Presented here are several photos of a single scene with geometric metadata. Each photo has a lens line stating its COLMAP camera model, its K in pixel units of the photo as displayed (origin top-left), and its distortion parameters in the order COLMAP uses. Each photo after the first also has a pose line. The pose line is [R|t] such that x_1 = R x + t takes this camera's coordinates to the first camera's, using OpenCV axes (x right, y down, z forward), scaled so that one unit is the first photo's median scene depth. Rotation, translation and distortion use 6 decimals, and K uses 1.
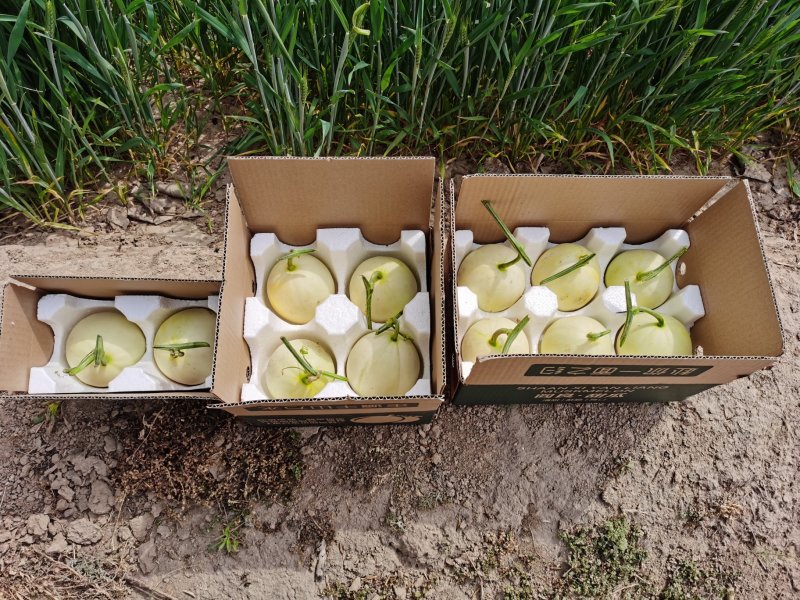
lens RADIAL K [[621.3, 0, 400.0], [0, 621.3, 300.0], [0, 0, 1]] dist [0.003660, -0.000172]
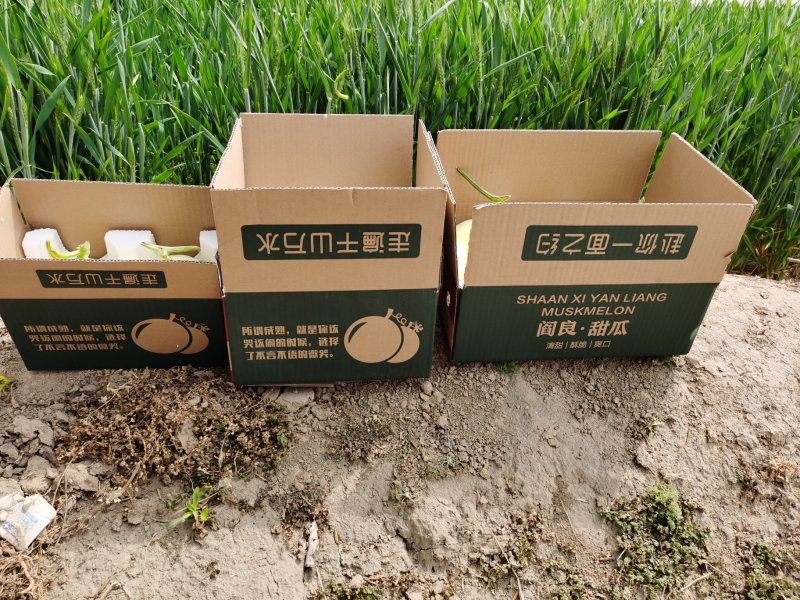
lens RADIAL K [[621.3, 0, 400.0], [0, 621.3, 300.0], [0, 0, 1]] dist [0.003660, -0.000172]
pose [[0.995474, -0.044359, 0.084045, -0.066148], [0.082263, 0.845028, -0.528356, 0.558669], [-0.047583, 0.532879, 0.844853, 0.163727]]
